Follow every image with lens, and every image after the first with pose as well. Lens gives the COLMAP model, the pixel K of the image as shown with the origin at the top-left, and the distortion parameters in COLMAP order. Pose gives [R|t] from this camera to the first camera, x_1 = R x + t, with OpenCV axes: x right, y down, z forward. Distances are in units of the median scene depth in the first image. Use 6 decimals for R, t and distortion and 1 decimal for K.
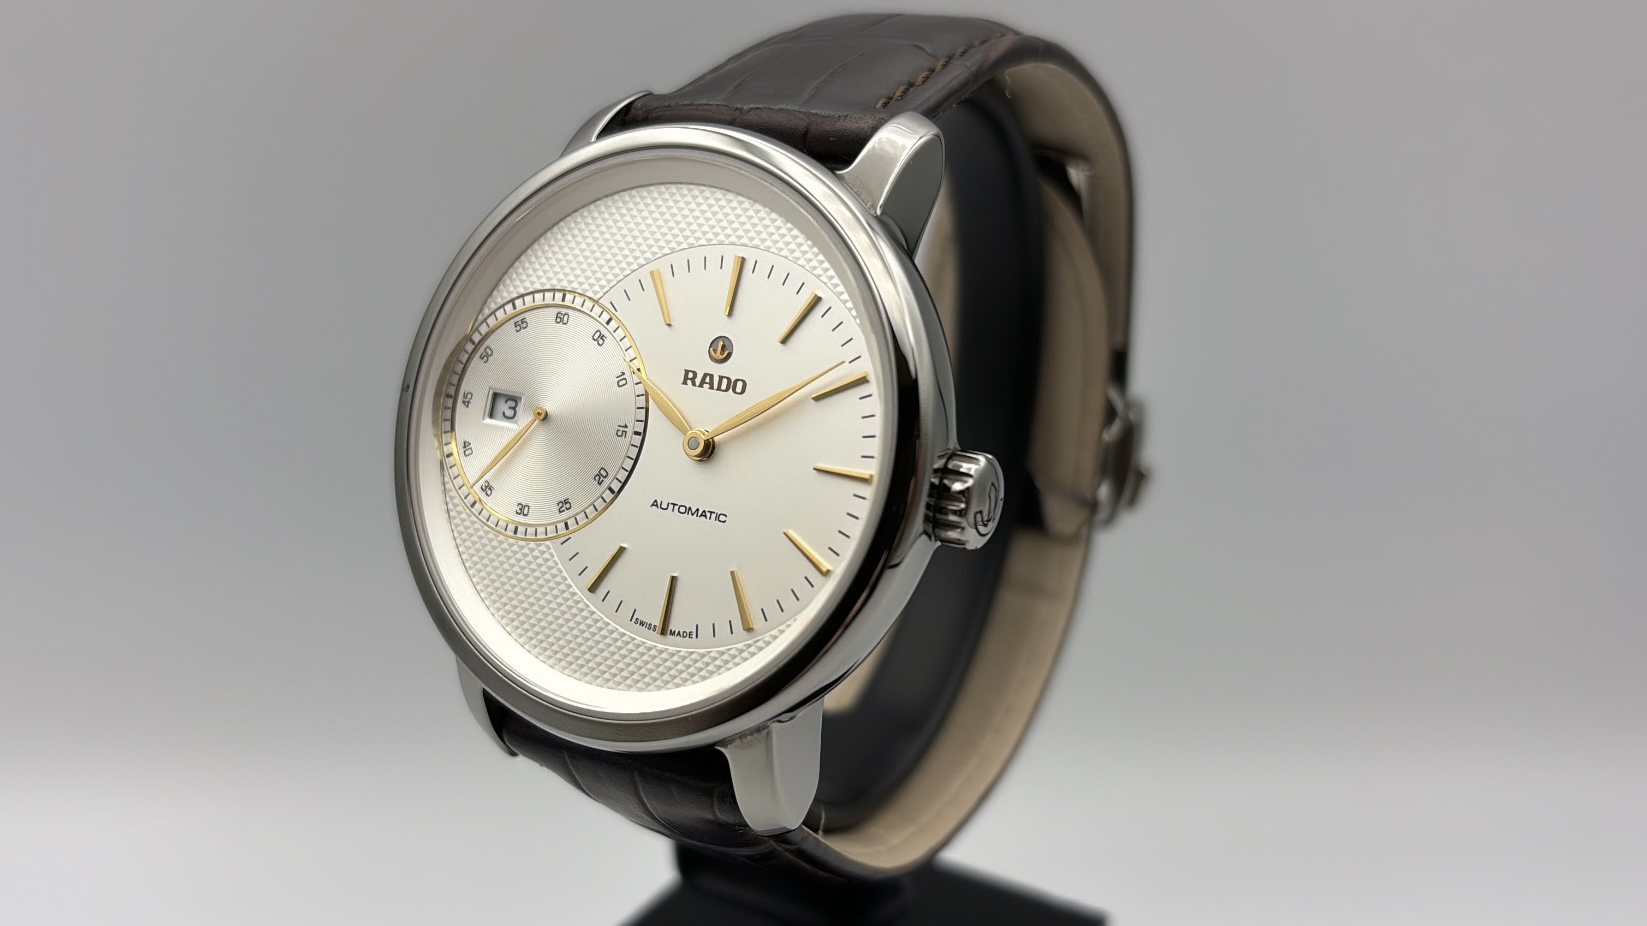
lens RADIAL K [[1725.0, 0, 834.6], [0, 1725.0, 527.6], [0, 0, 1]] dist [0.131844, -0.004760]
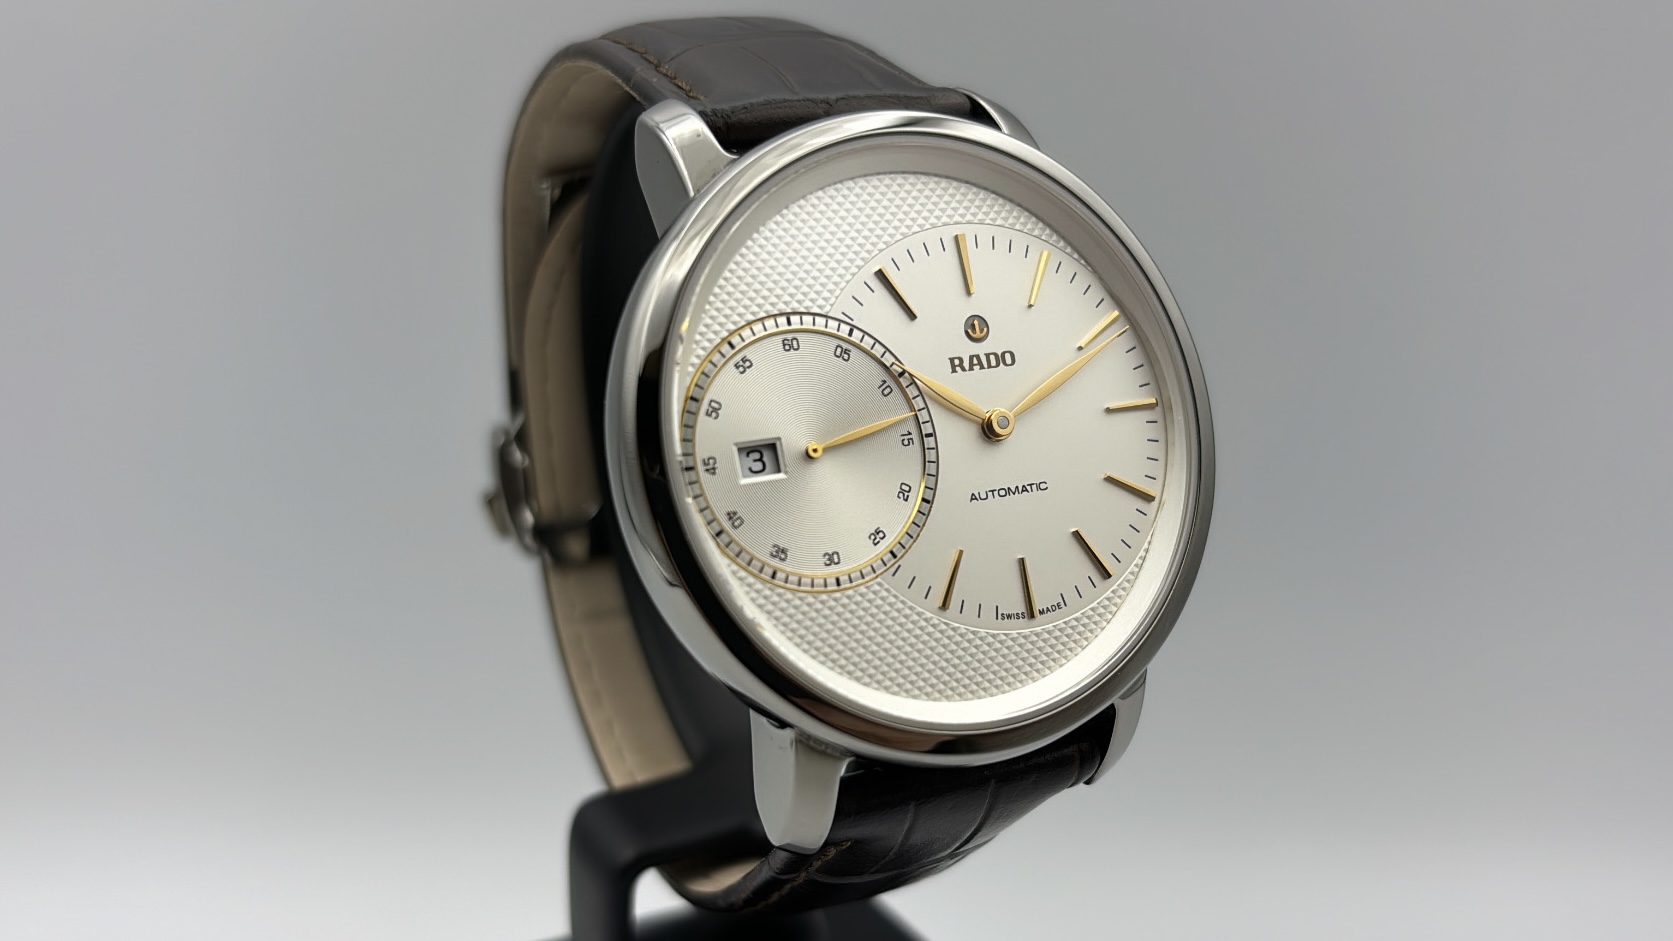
lens RADIAL K [[1752.2, 0, 847.8], [0, 1752.2, 536.1], [0, 0, 1]] dist [0.131844, -0.004760]
pose [[0.543475, -0.272459, 0.793978, -0.928297], [0.309846, 0.944177, 0.111912, -0.125124], [-0.780147, 0.185190, 0.597557, 0.475261]]
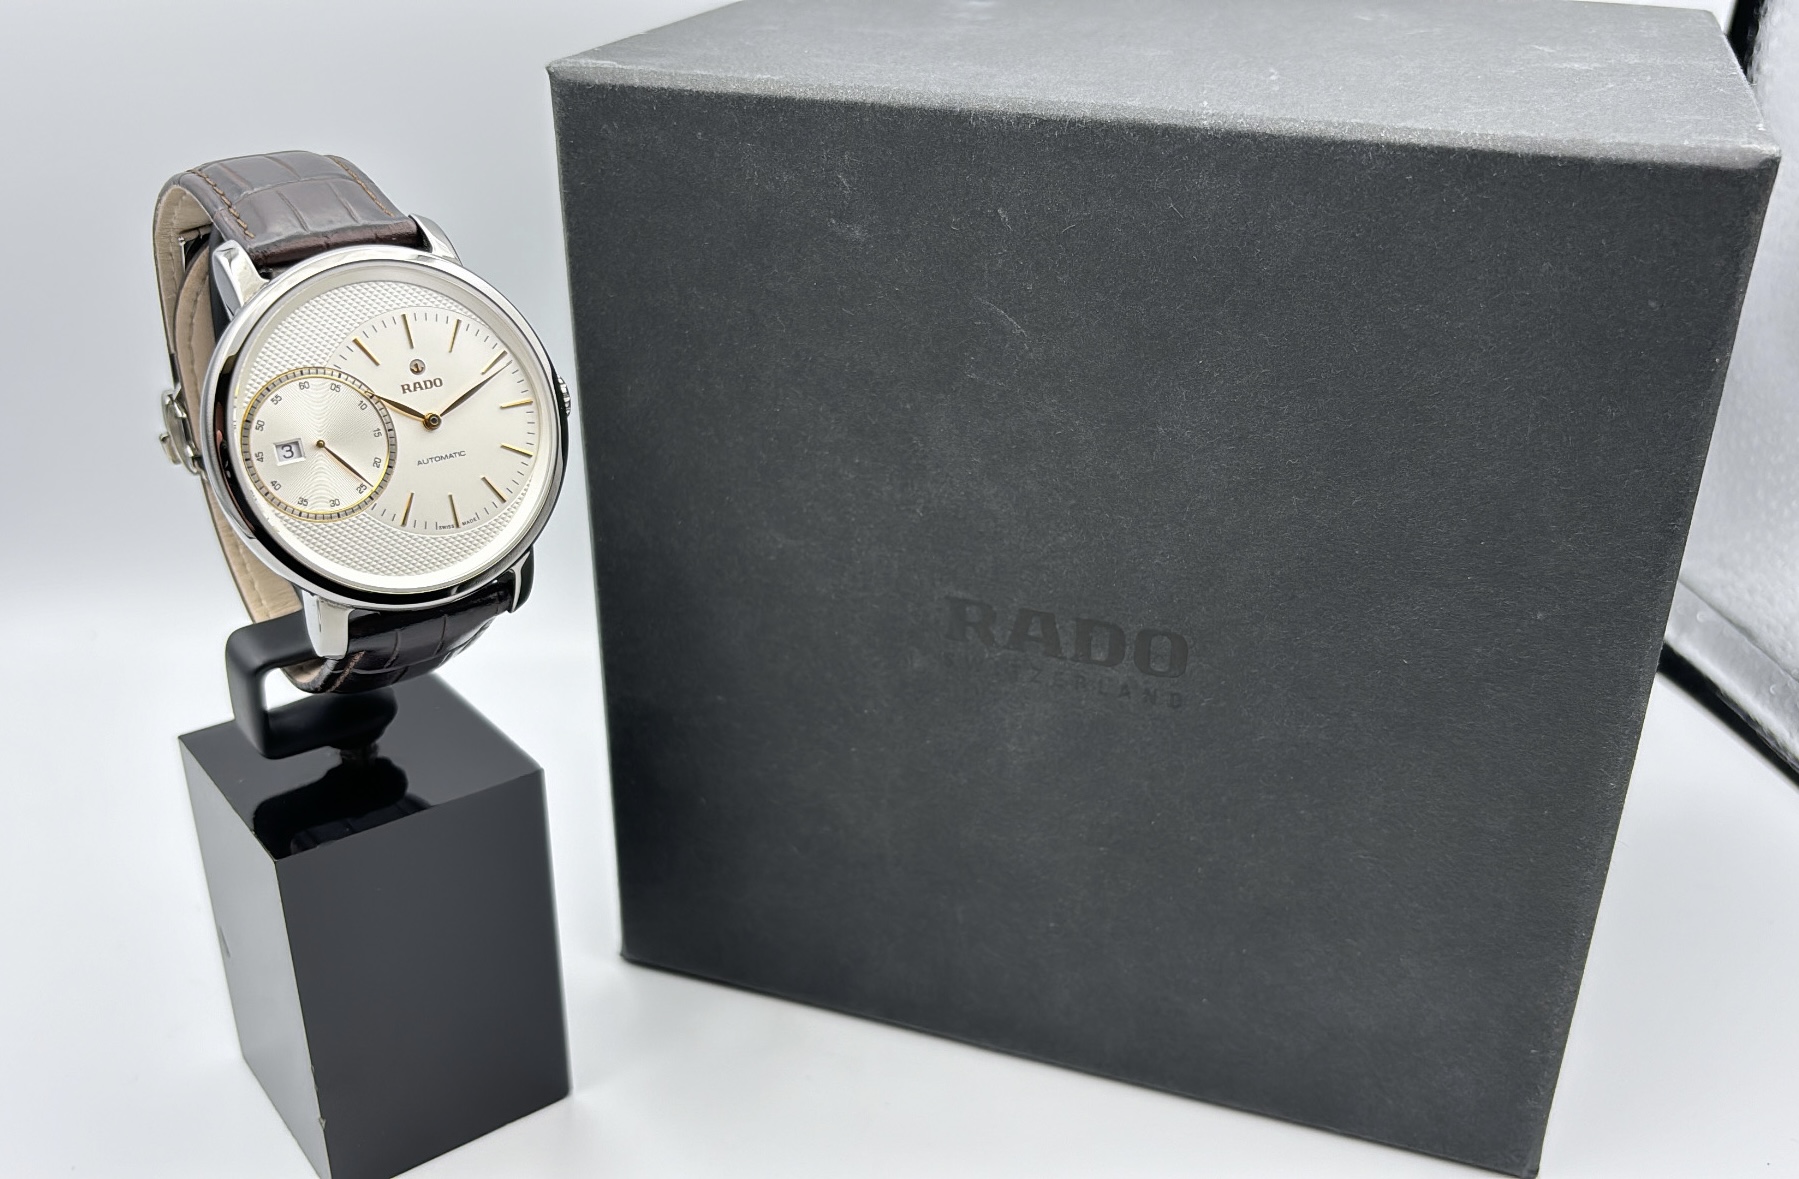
lens RADIAL K [[1712.7, 0, 889.2], [0, 1712.7, 607.1], [0, 0, 1]] dist [0.122564, -0.573051]
pose [[0.409859, -0.416439, 0.811538, -1.391489], [0.309999, 0.900336, 0.305443, -0.268828], [-0.857856, 0.126388, 0.498106, -0.260789]]
